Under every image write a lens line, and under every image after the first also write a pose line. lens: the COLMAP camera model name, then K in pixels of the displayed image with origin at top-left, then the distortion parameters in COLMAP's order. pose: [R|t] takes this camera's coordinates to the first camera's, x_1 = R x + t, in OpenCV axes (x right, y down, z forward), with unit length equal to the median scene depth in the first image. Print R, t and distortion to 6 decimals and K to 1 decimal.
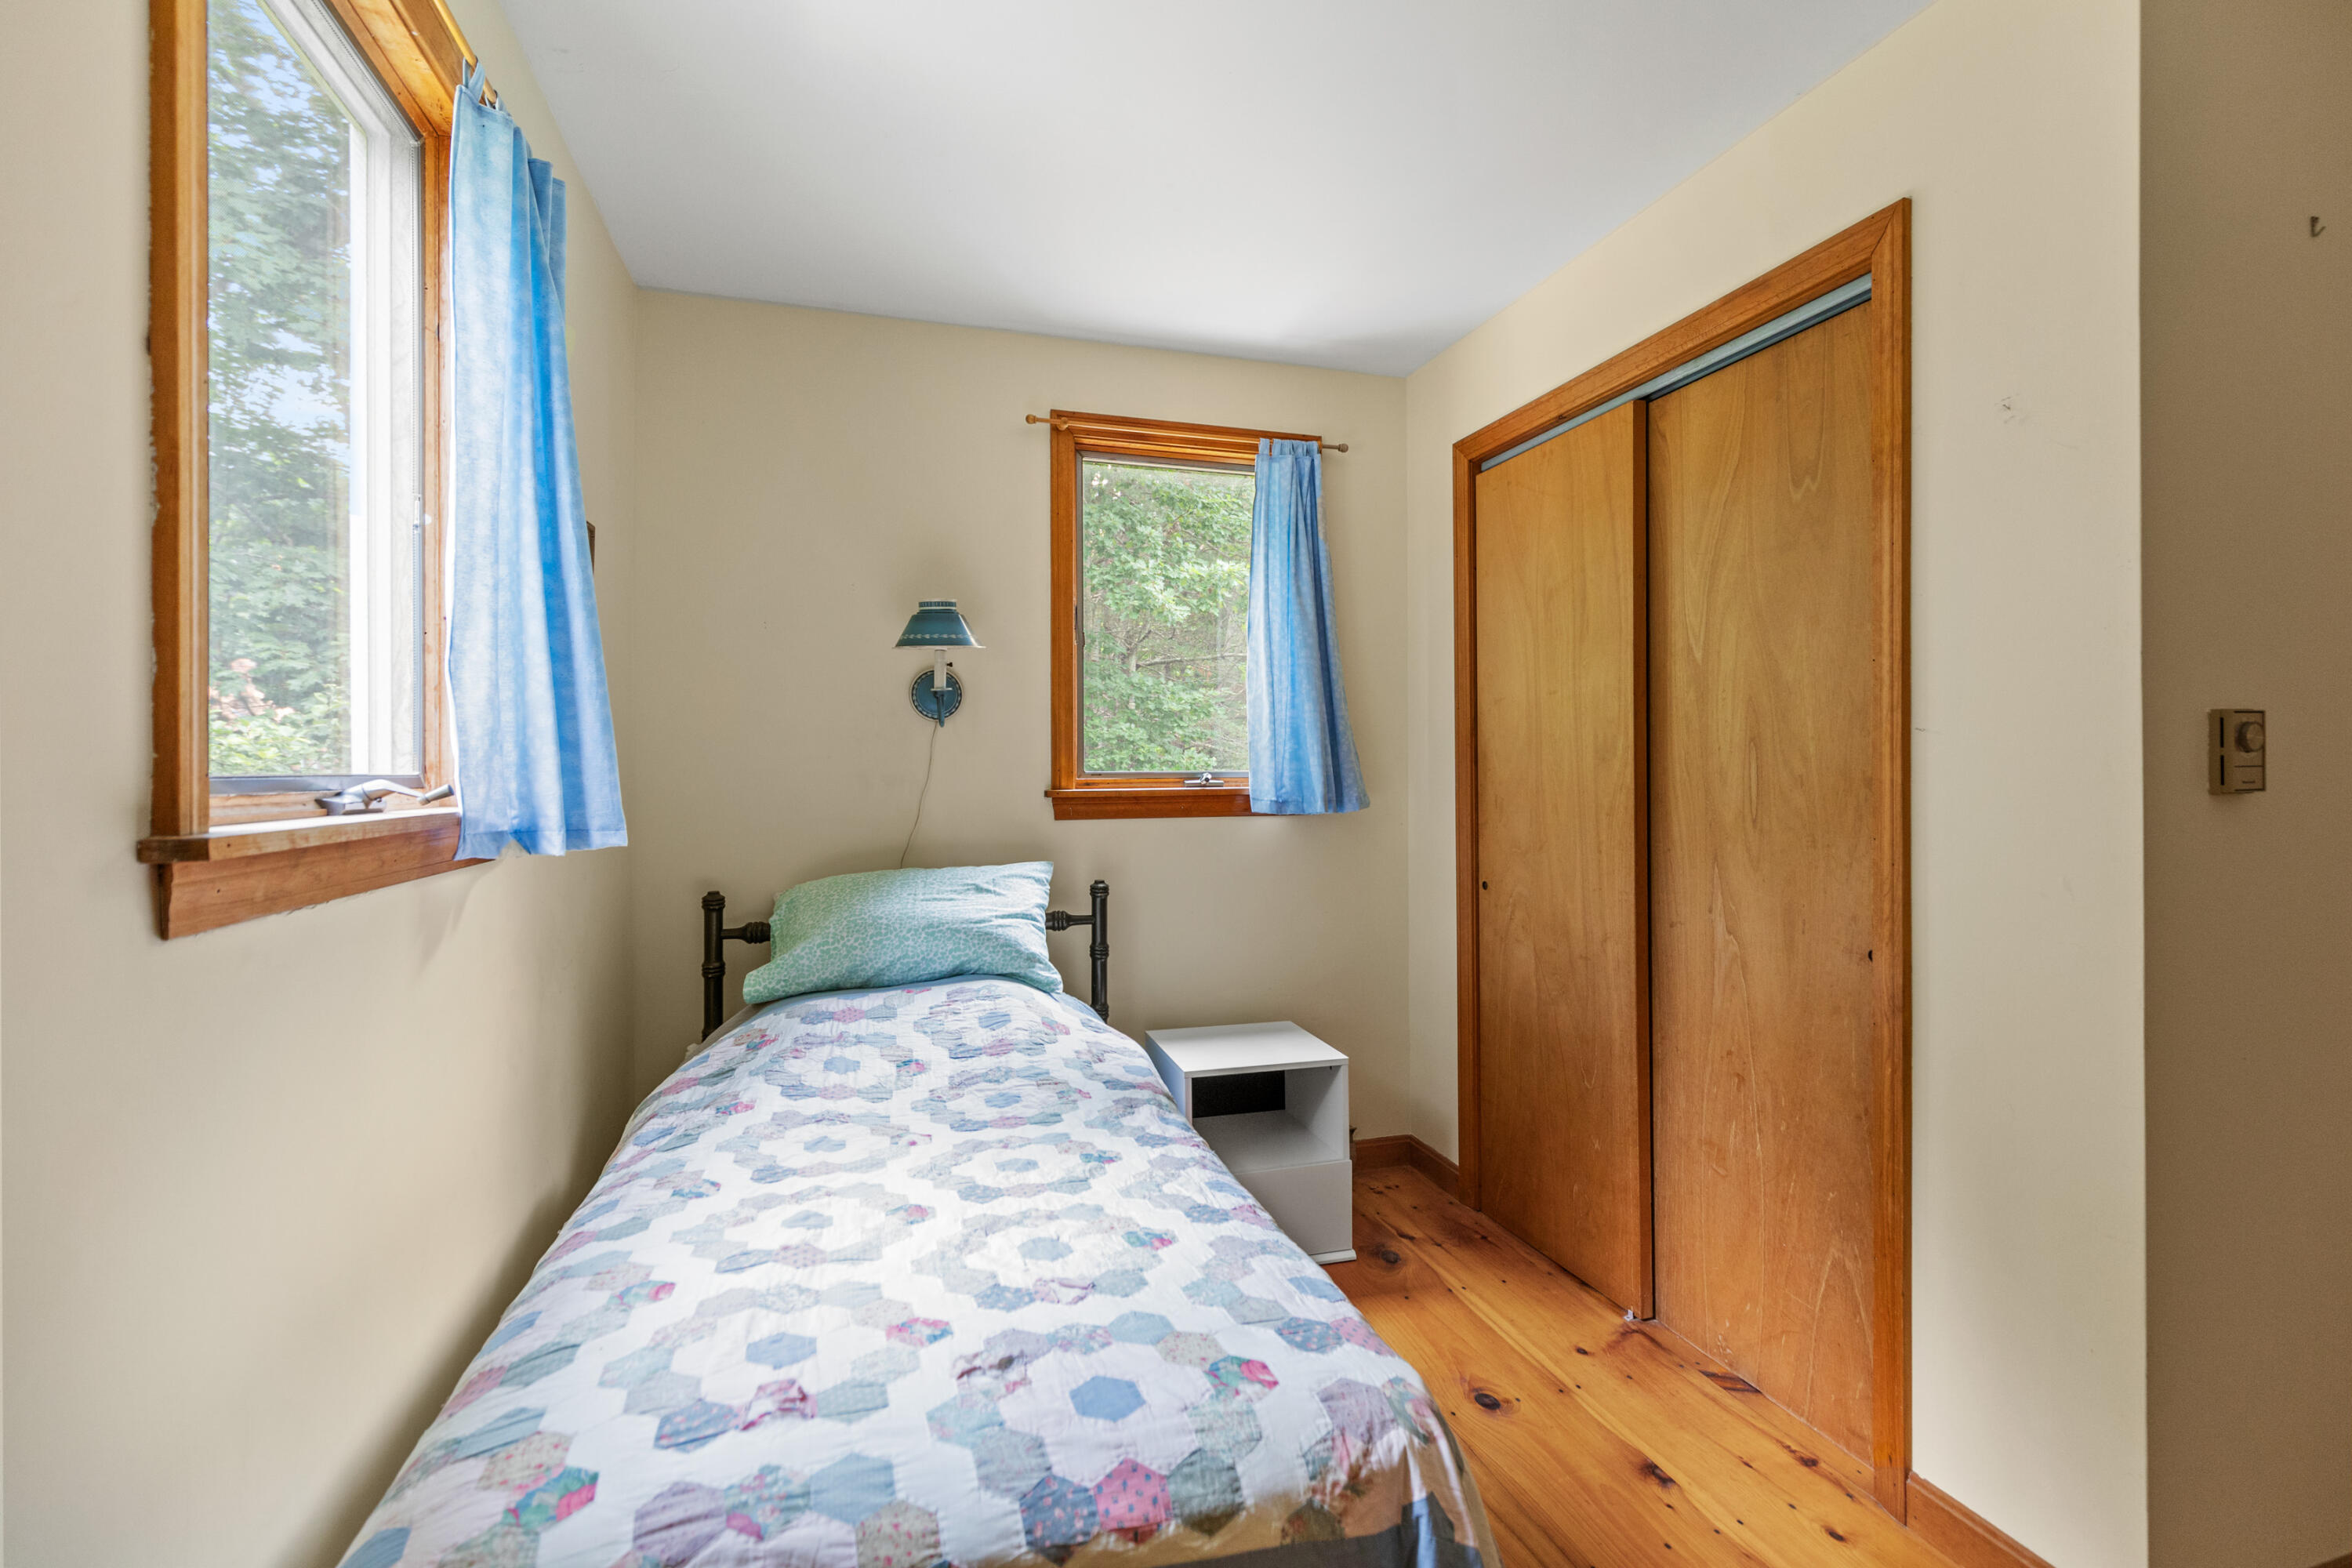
lens RADIAL K [[1063.3, 0, 1186.9], [0, 1063.3, 773.3], [0, 0, 1]] dist [0.012819, -0.002851]
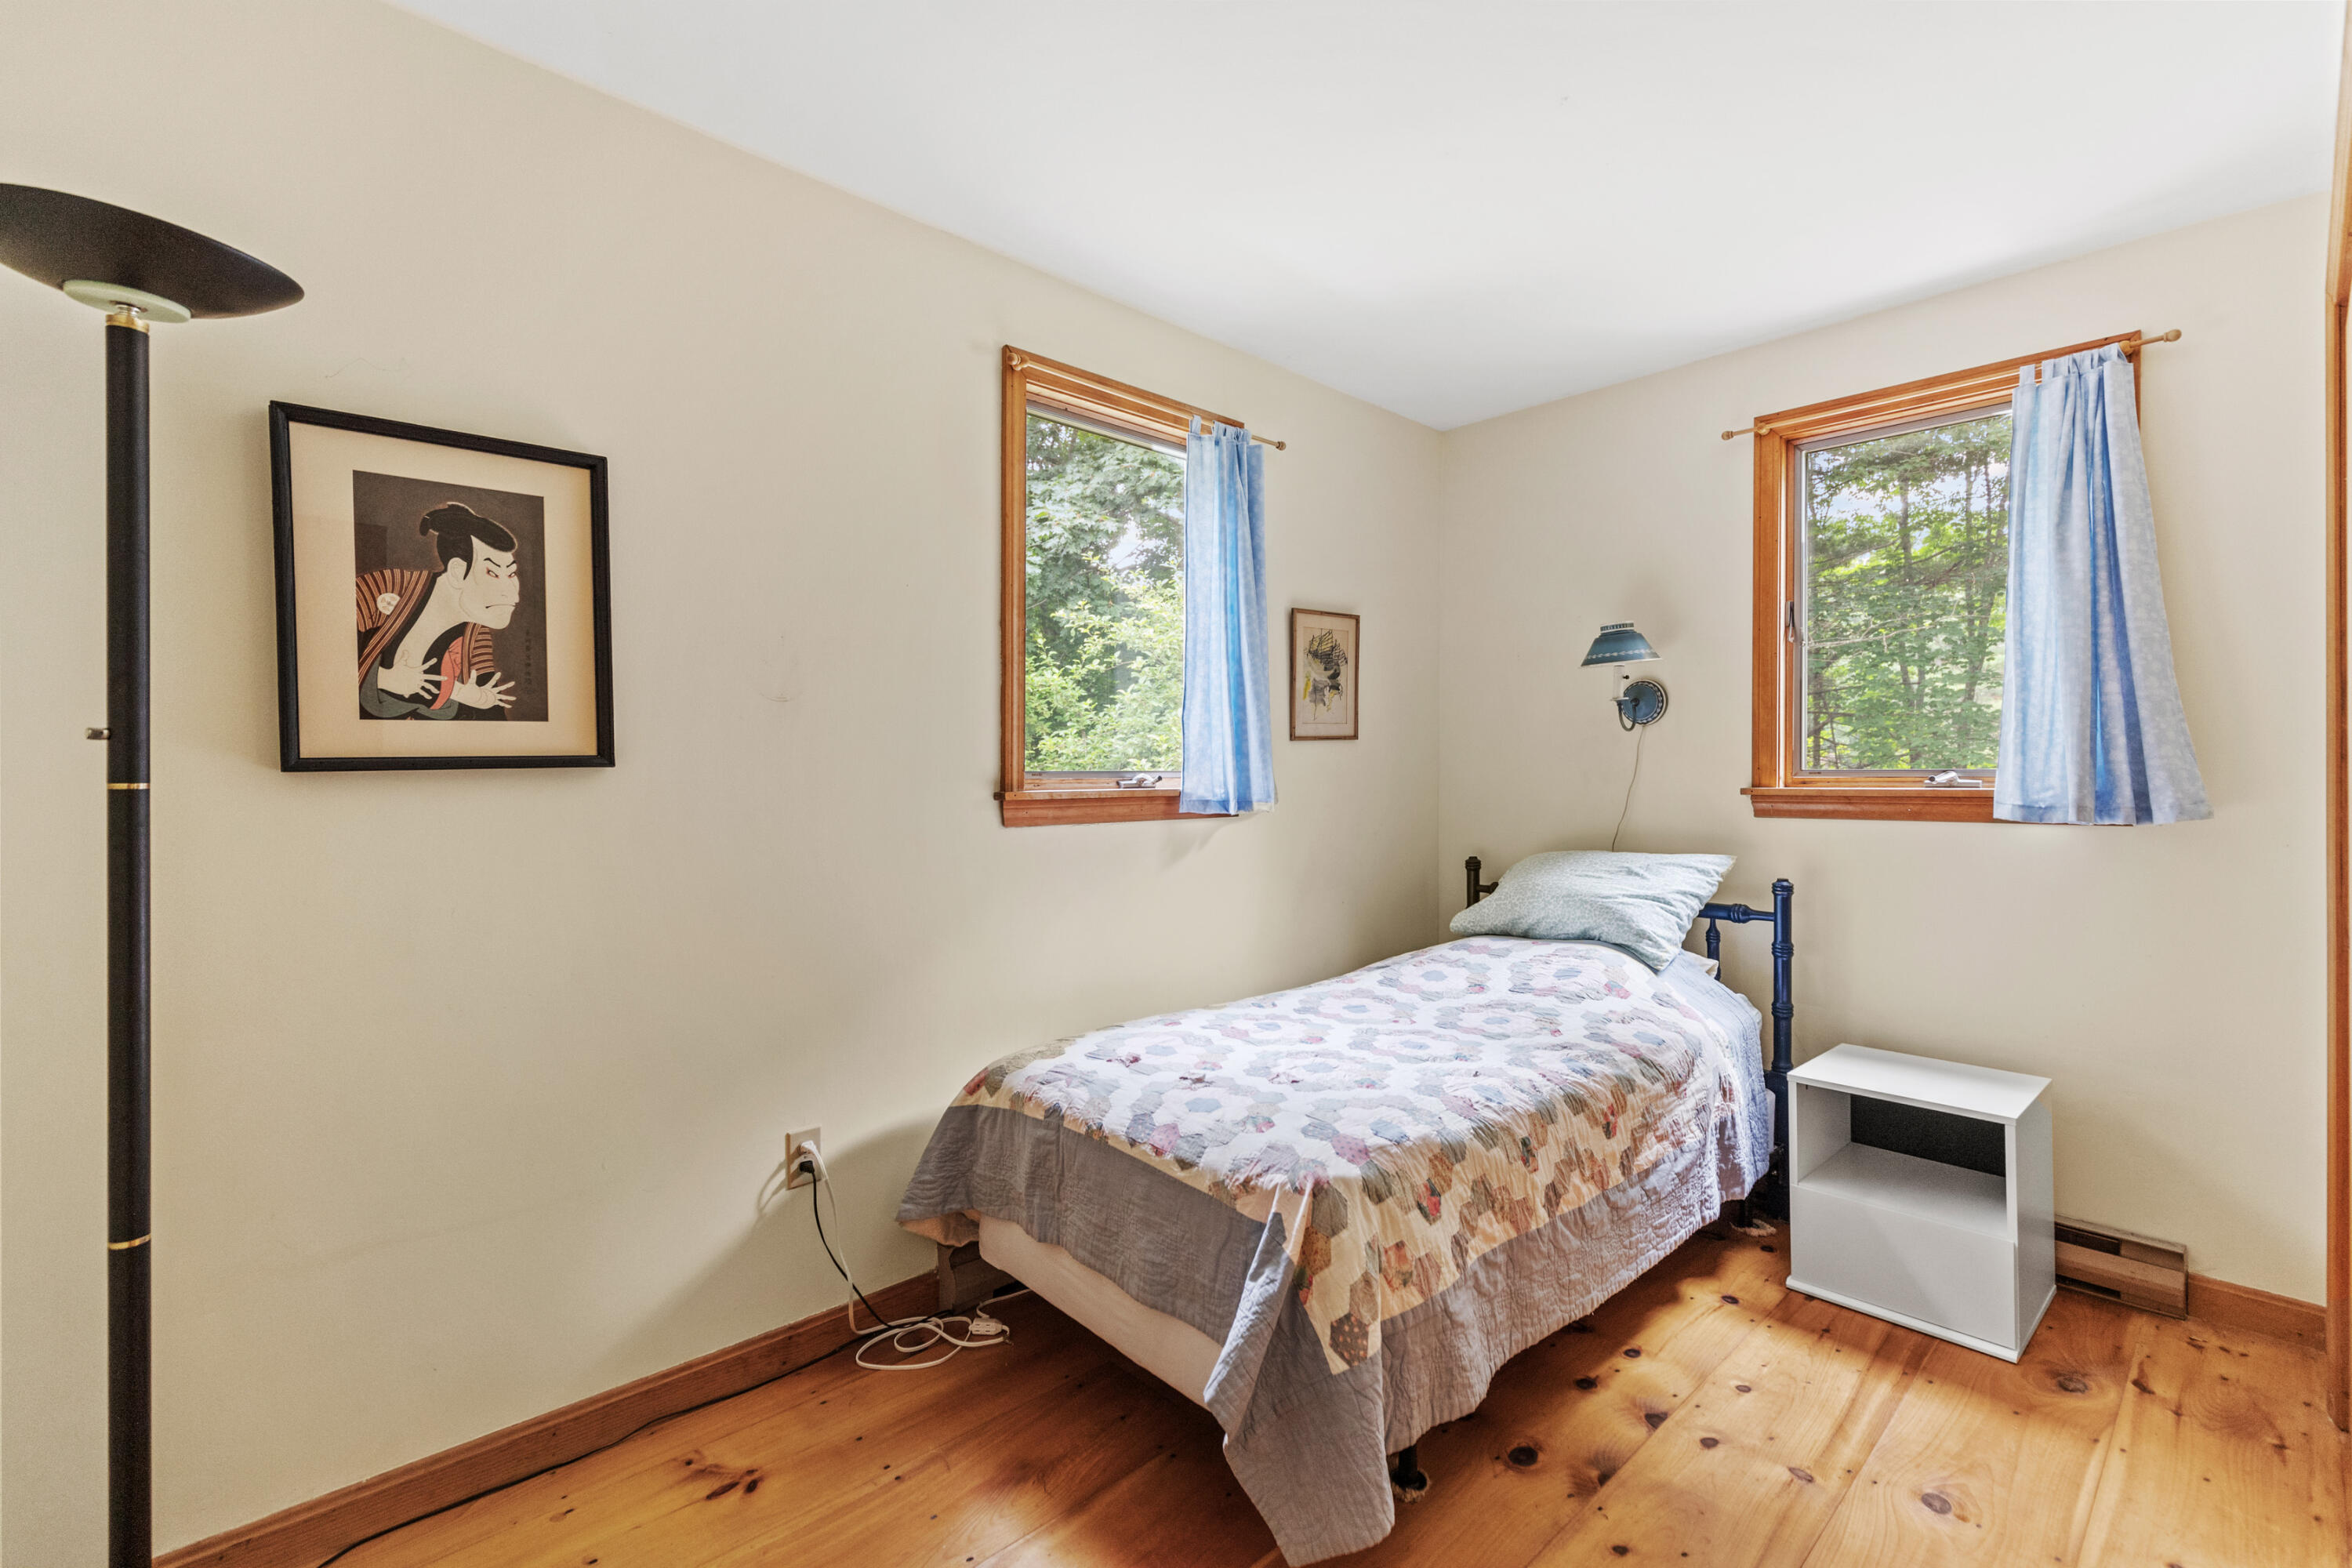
lens RADIAL K [[1063.3, 0, 1189.8], [0, 1063.3, 776.7], [0, 0, 1]] dist [0.012819, -0.002851]
pose [[0.438983, 0.007375, -0.898465, 0.954110], [-0.003219, 0.999973, 0.006636, -0.000062], [0.898490, -0.000020, 0.438995, 0.098968]]
